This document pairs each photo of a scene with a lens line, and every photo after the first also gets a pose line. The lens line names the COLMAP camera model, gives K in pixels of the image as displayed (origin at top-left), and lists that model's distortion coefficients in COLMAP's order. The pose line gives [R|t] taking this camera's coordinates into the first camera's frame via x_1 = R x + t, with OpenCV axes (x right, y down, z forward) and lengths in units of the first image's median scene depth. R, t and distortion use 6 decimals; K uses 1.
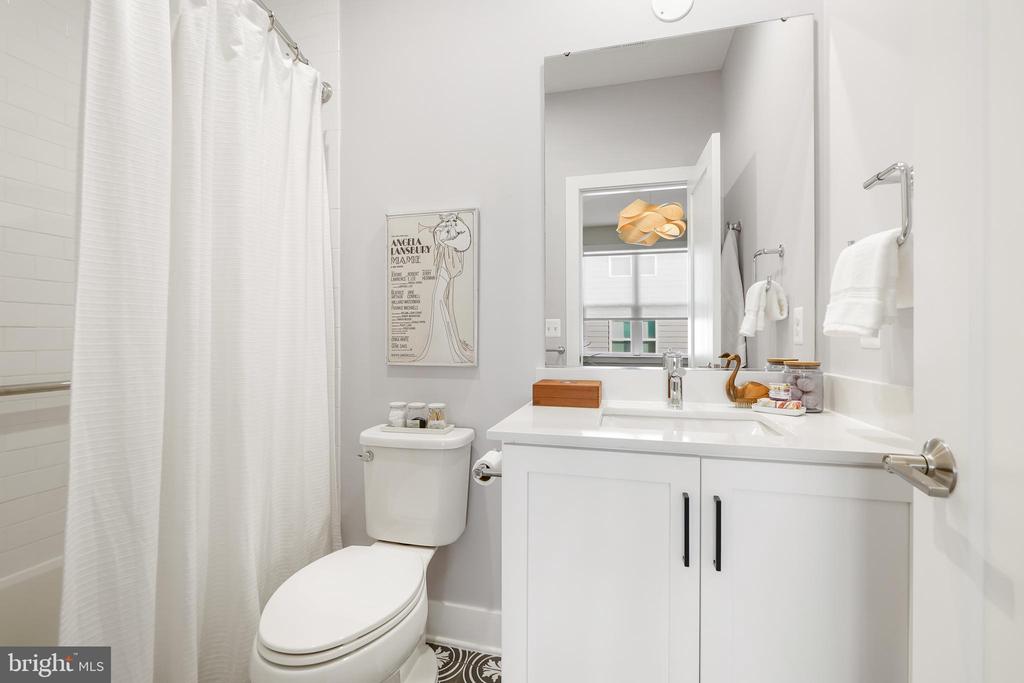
lens RADIAL K [[449.9, 0, 510.6], [0, 449.9, 342.0], [0, 0, 1]] dist [0.000933, -0.003412]
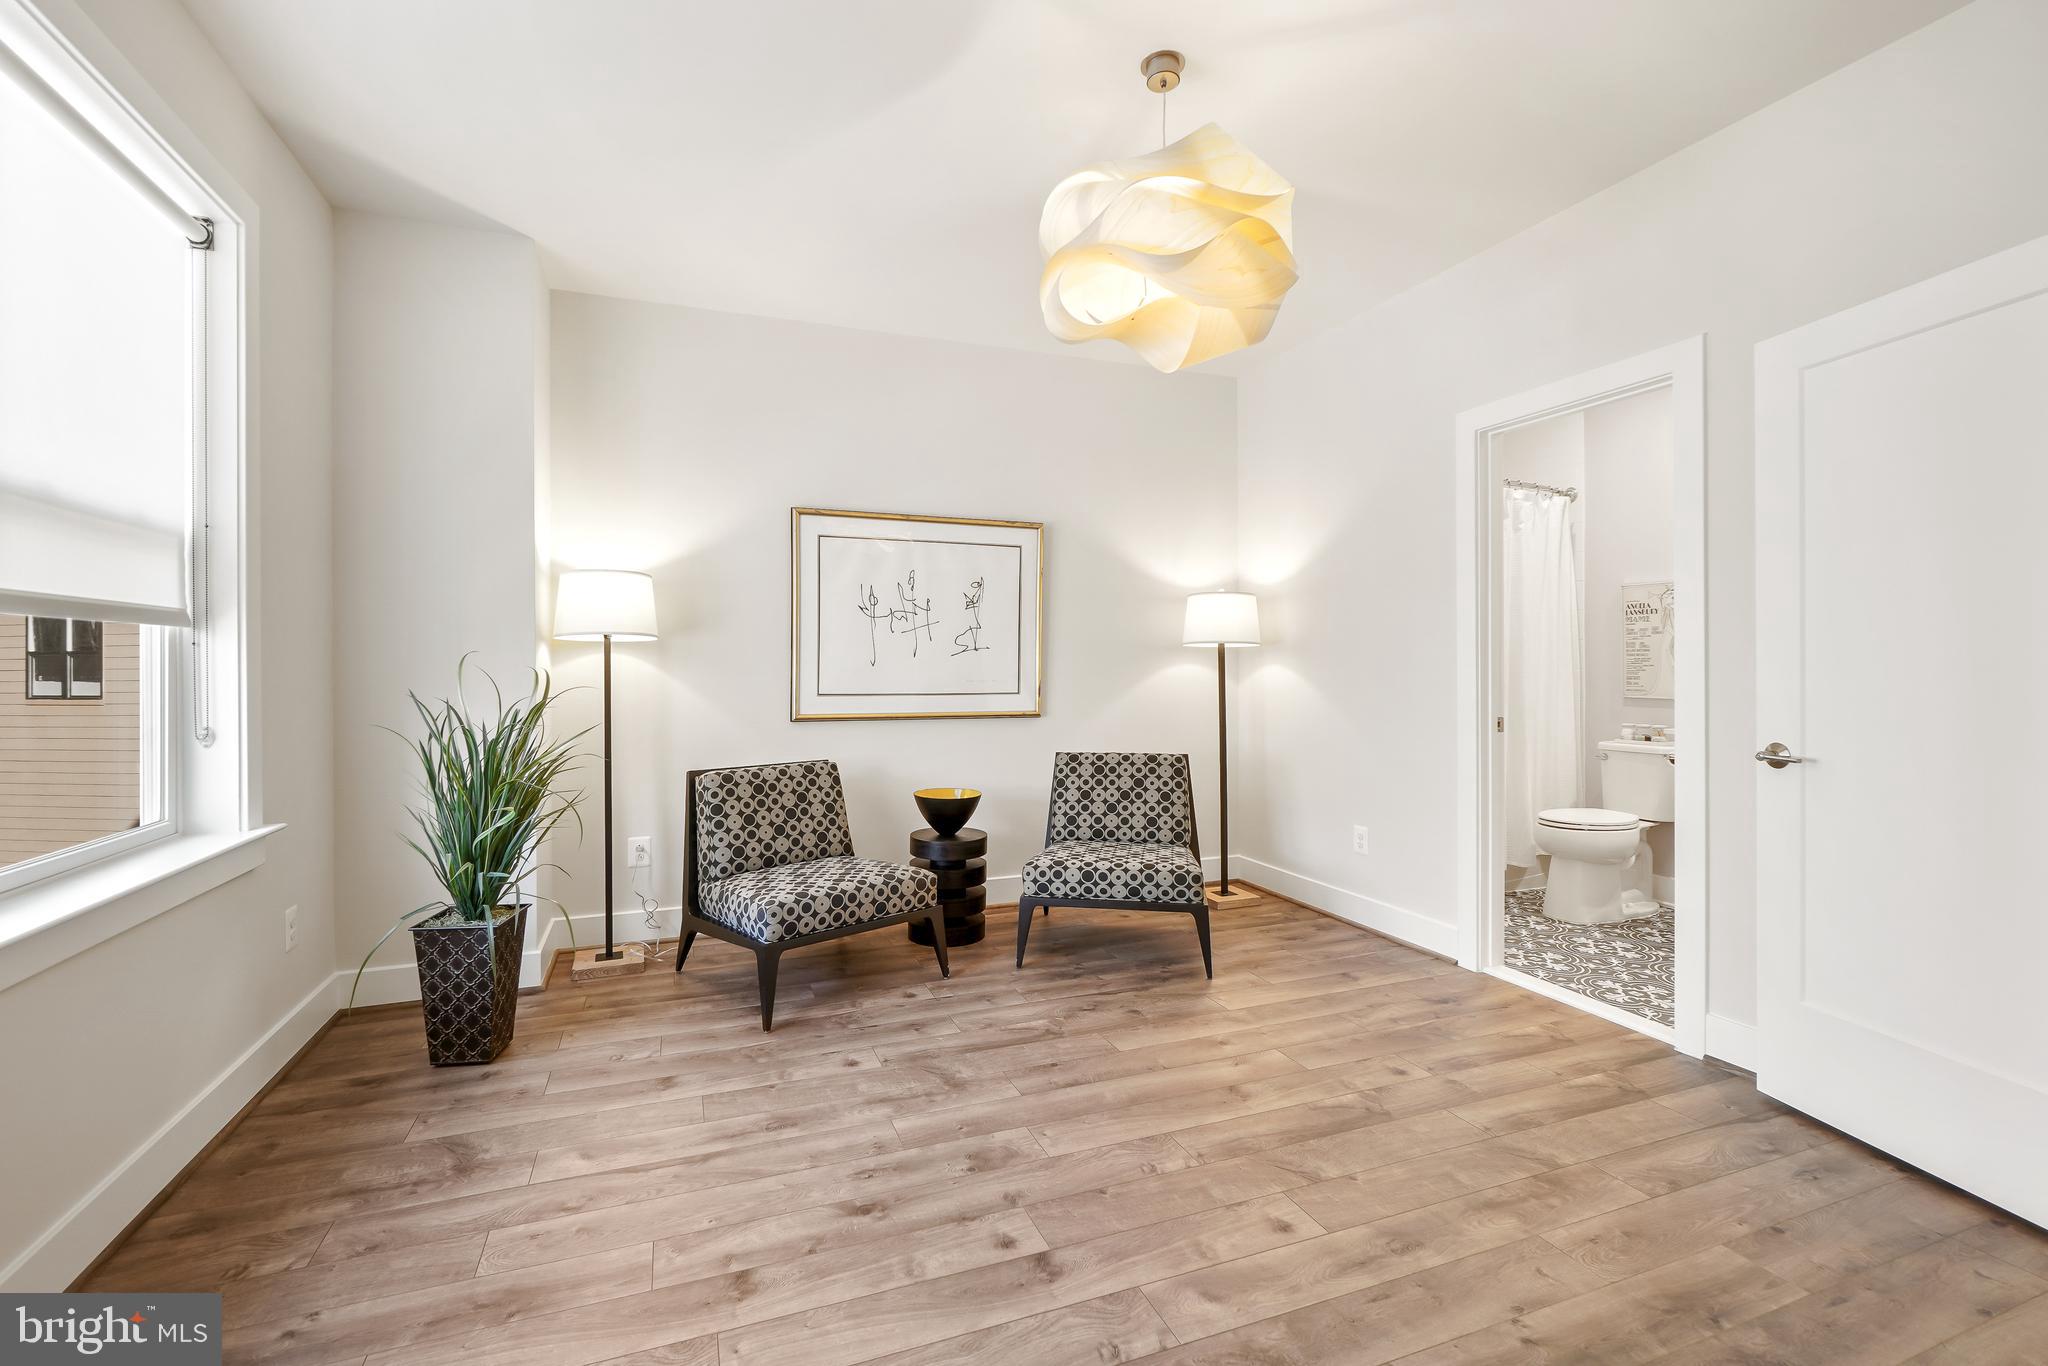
lens RADIAL K [[893.5, 0, 1004.0], [0, 893.5, 659.3], [0, 0, 1]] dist [-0.002679, -0.000069]
pose [[0.575580, -0.002541, -0.817741, 1.037764], [-0.003830, 0.999976, -0.005803, -0.048557], [0.817736, 0.006472, 0.575557, -2.521291]]
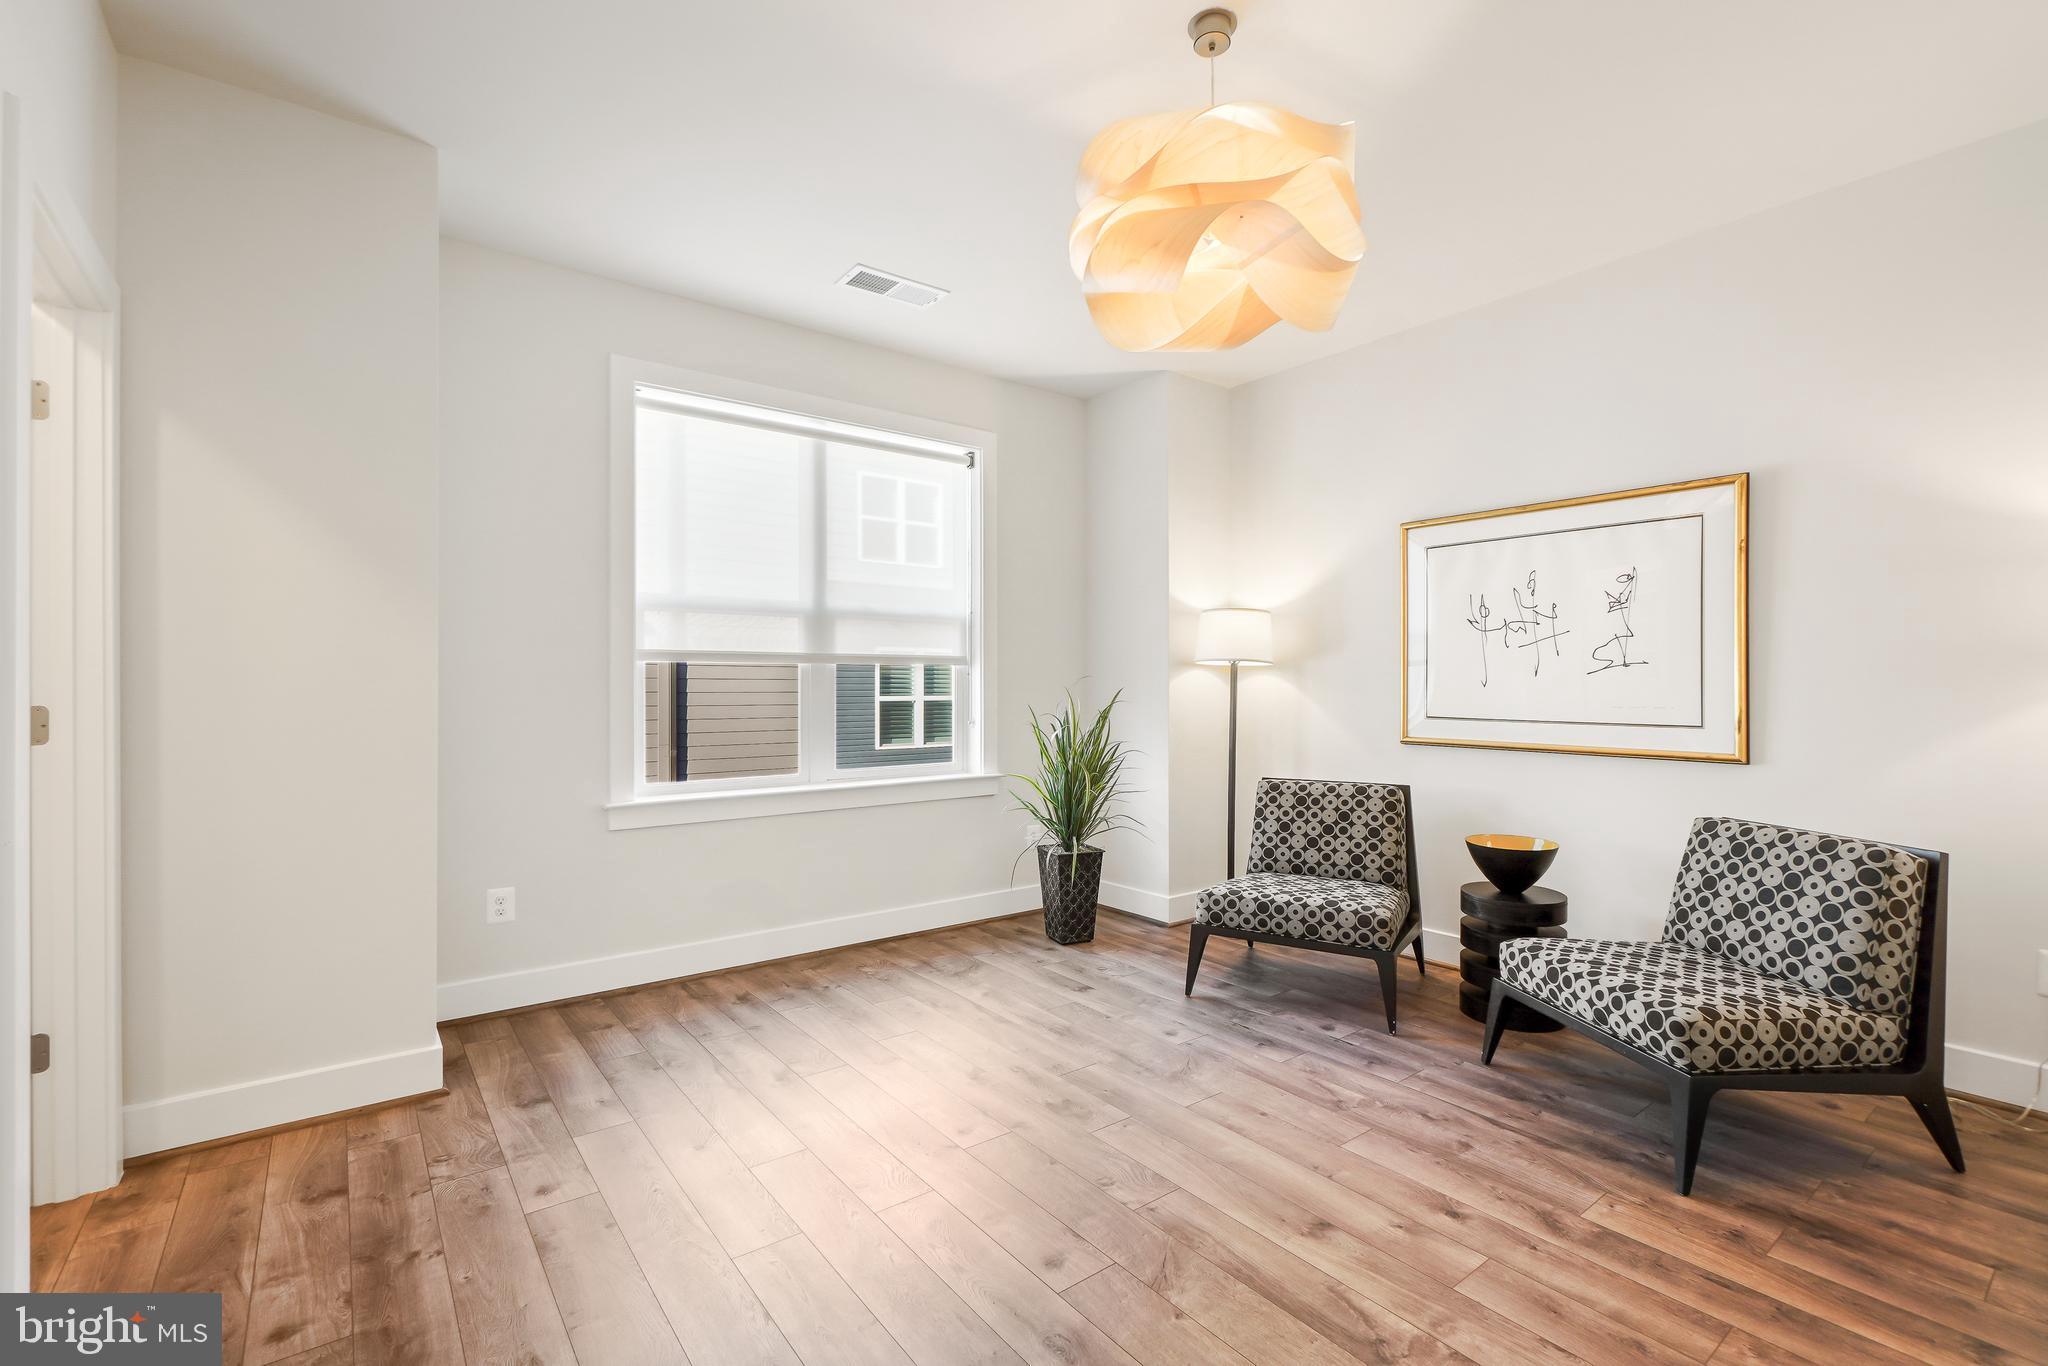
lens RADIAL K [[899.9, 0, 1021.1], [0, 899.9, 684.0], [0, 0, 1]] dist [0.000933, -0.003412]
pose [[-0.617690, 0.000446, -0.786422, 1.243374], [-0.002726, 0.999993, 0.002709, -0.053351], [0.786417, 0.003817, -0.617684, -0.602815]]
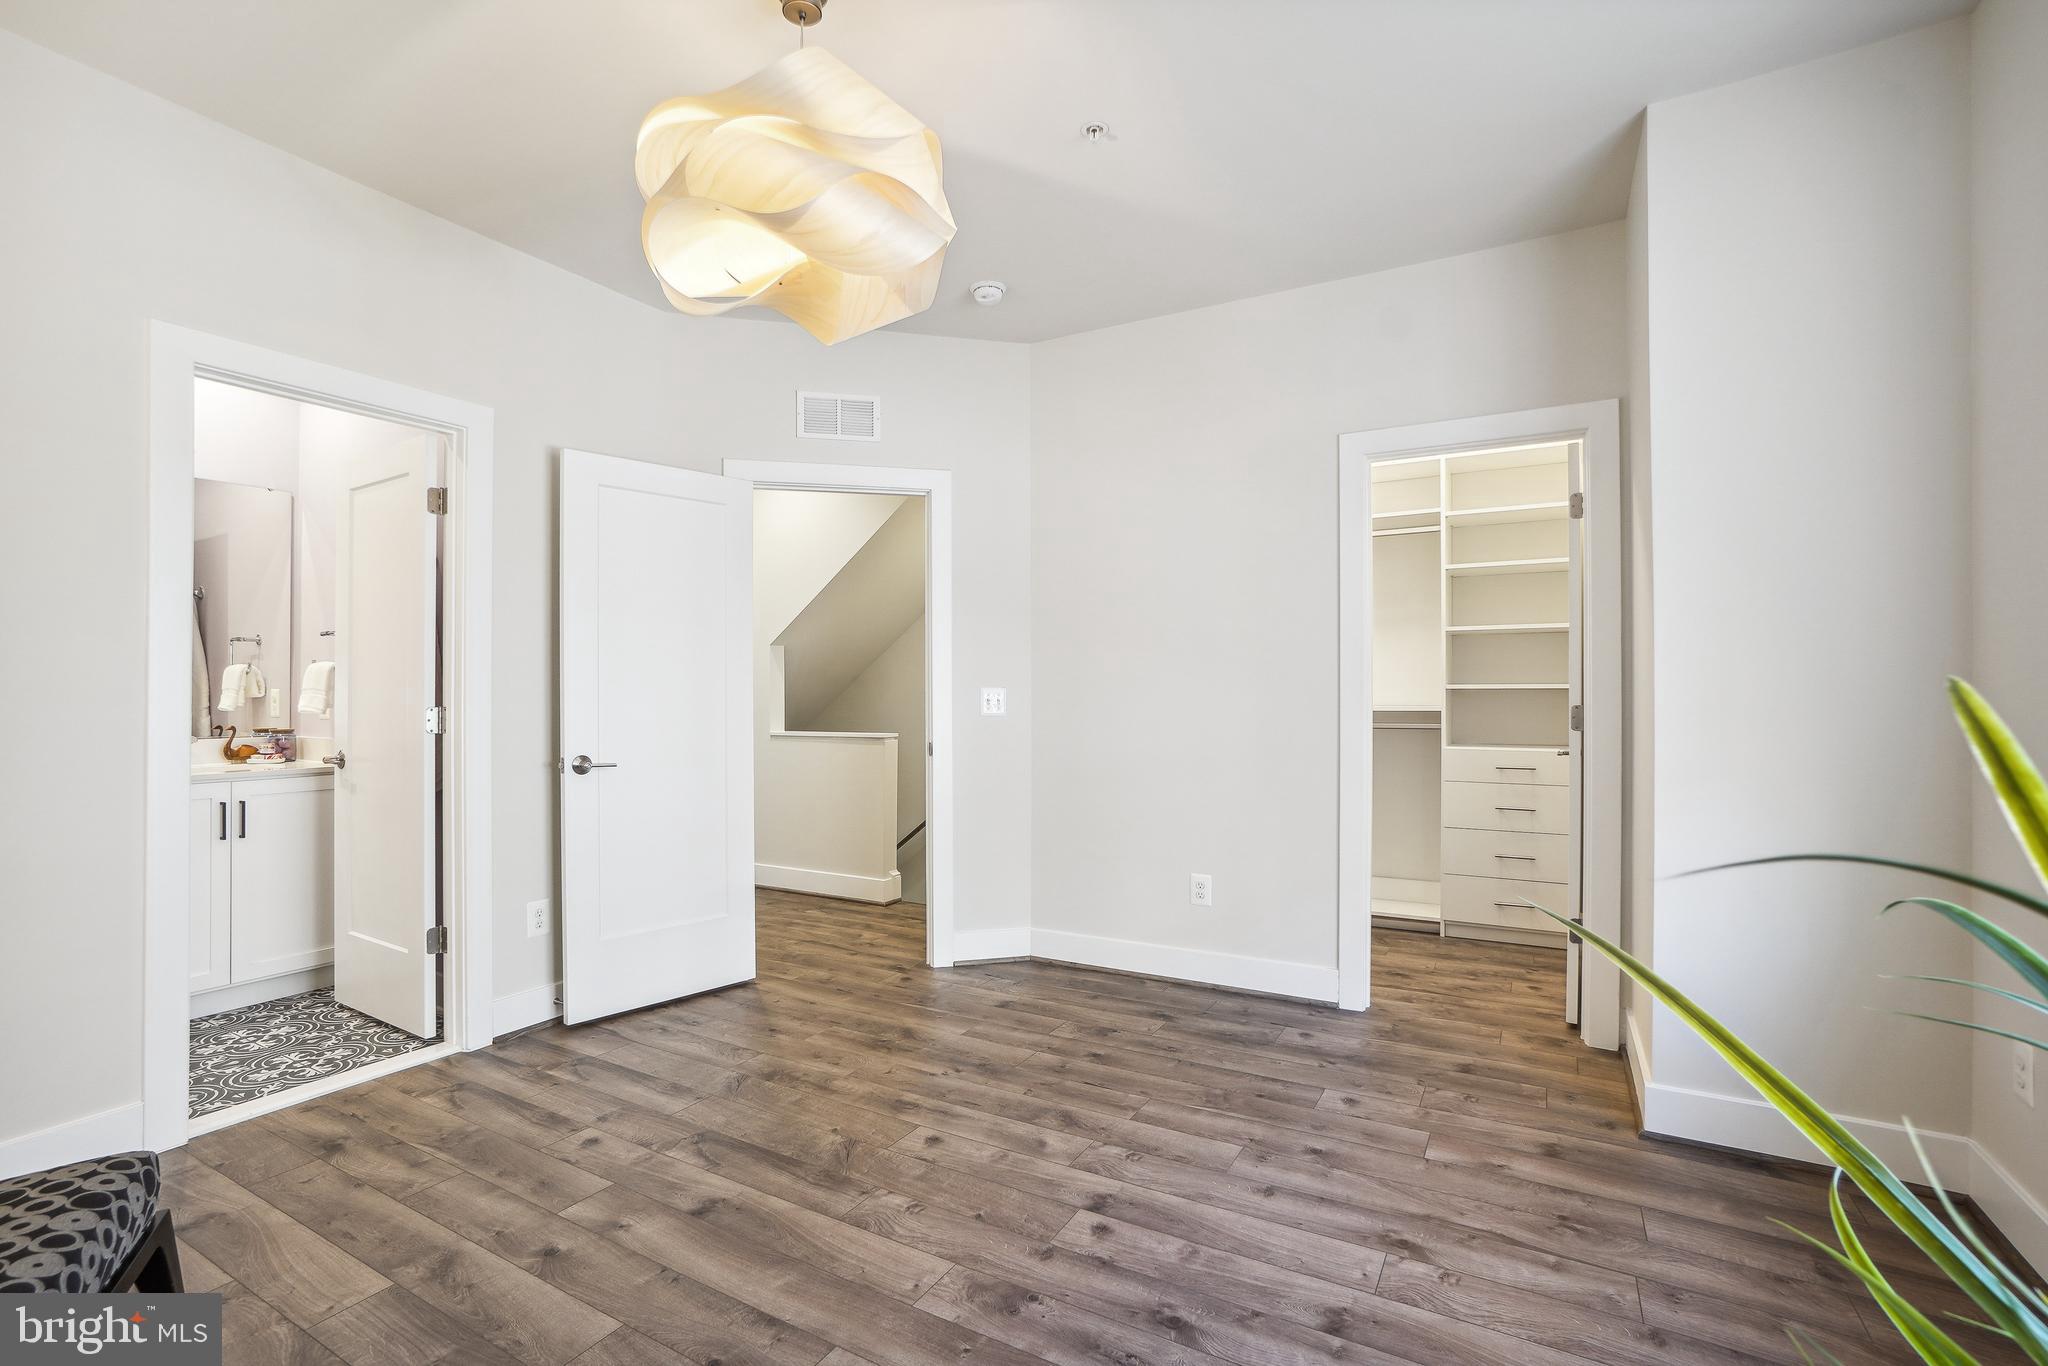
lens RADIAL K [[913.8, 0, 1028.8], [0, 913.8, 684.6], [0, 0, 1]] dist [-0.031495, 0.000690]
pose [[0.257019, 0.012792, 0.966322, -1.478788], [0.006271, 0.999869, -0.014905, -0.040813], [-0.966386, 0.009891, 0.256905, -2.018808]]
